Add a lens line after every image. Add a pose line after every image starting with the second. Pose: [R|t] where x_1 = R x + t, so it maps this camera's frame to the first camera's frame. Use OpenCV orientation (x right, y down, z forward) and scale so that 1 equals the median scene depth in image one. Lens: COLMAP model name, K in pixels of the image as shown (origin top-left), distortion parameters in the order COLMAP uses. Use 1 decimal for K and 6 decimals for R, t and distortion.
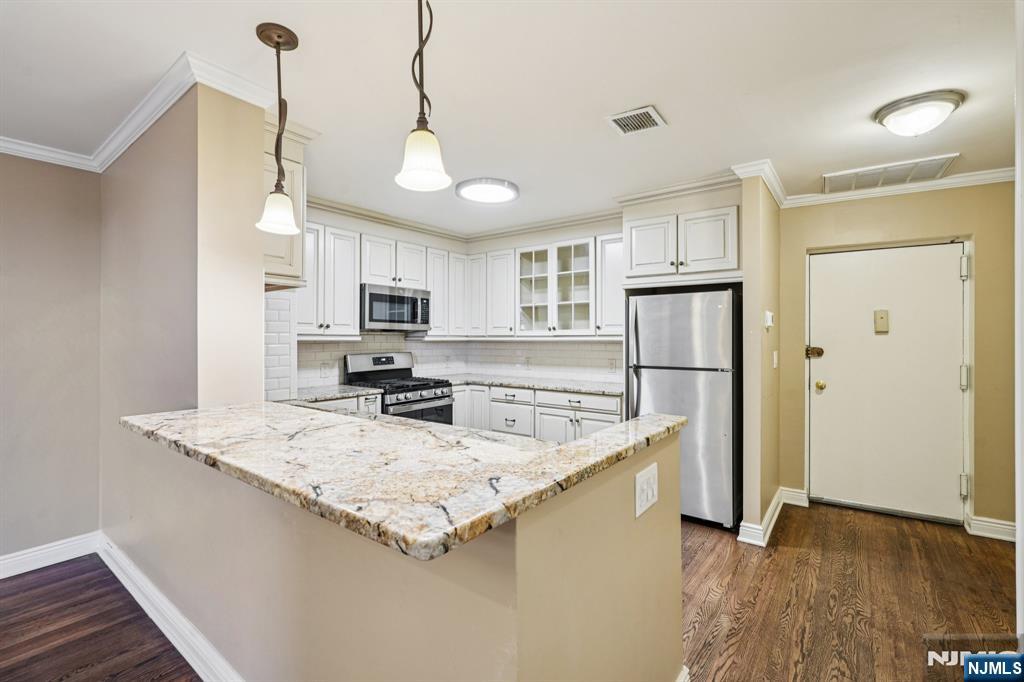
lens RADIAL K [[455.4, 0, 511.0], [0, 455.4, 337.2], [0, 0, 1]] dist [-0.008575, 0.005194]
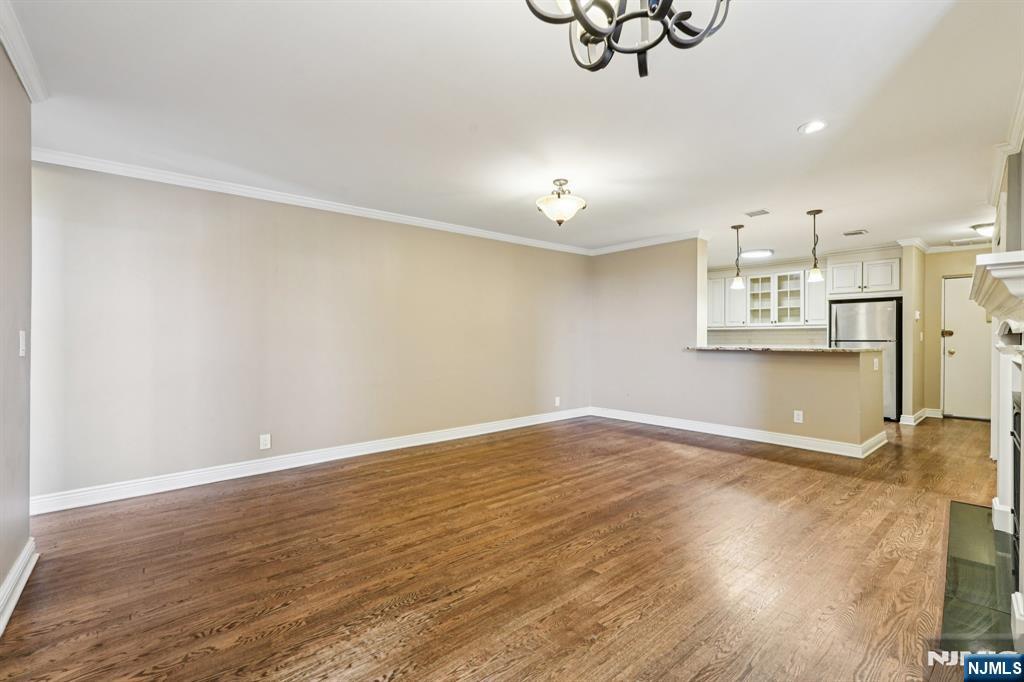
lens RADIAL K [[455.4, 0, 513.9], [0, 455.4, 340.4], [0, 0, 1]] dist [-0.008575, 0.005194]
pose [[0.978033, 0.000447, -0.208449, -0.682468], [0.000984, 0.999977, 0.006762, 0.050582], [0.208447, -0.006819, 0.978010, -1.198451]]
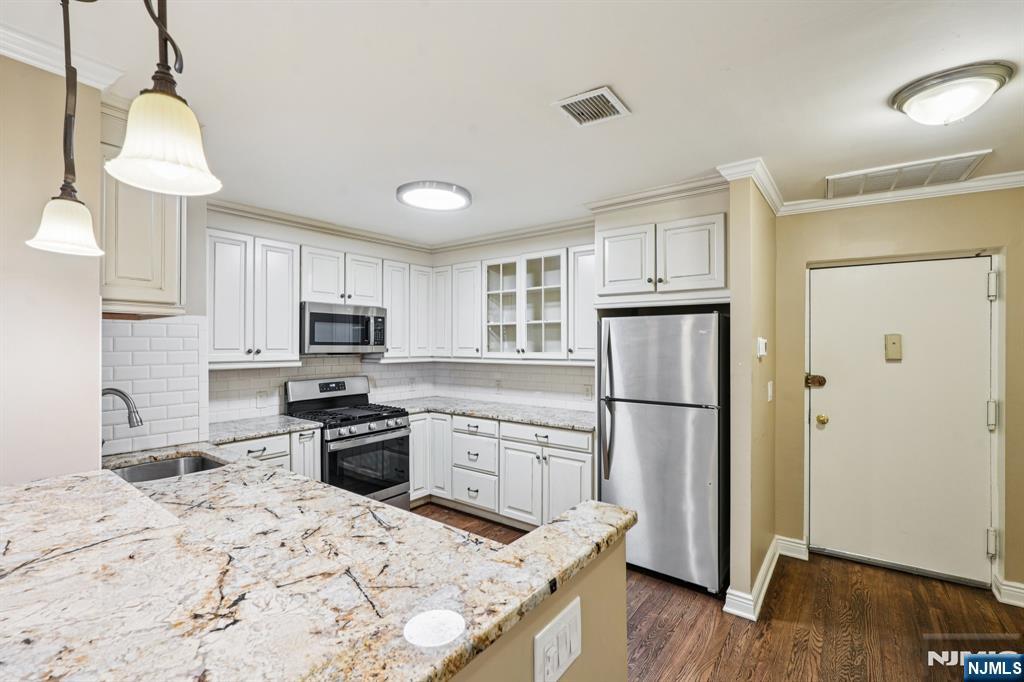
lens RADIAL K [[455.4, 0, 510.0], [0, 455.4, 344.7], [0, 0, 1]] dist [-0.008575, 0.005194]
pose [[0.999994, -0.000566, -0.003307, 0.093421], [0.000576, 0.999996, 0.002814, -0.043252], [0.003305, -0.002816, 0.999991, 0.139386]]
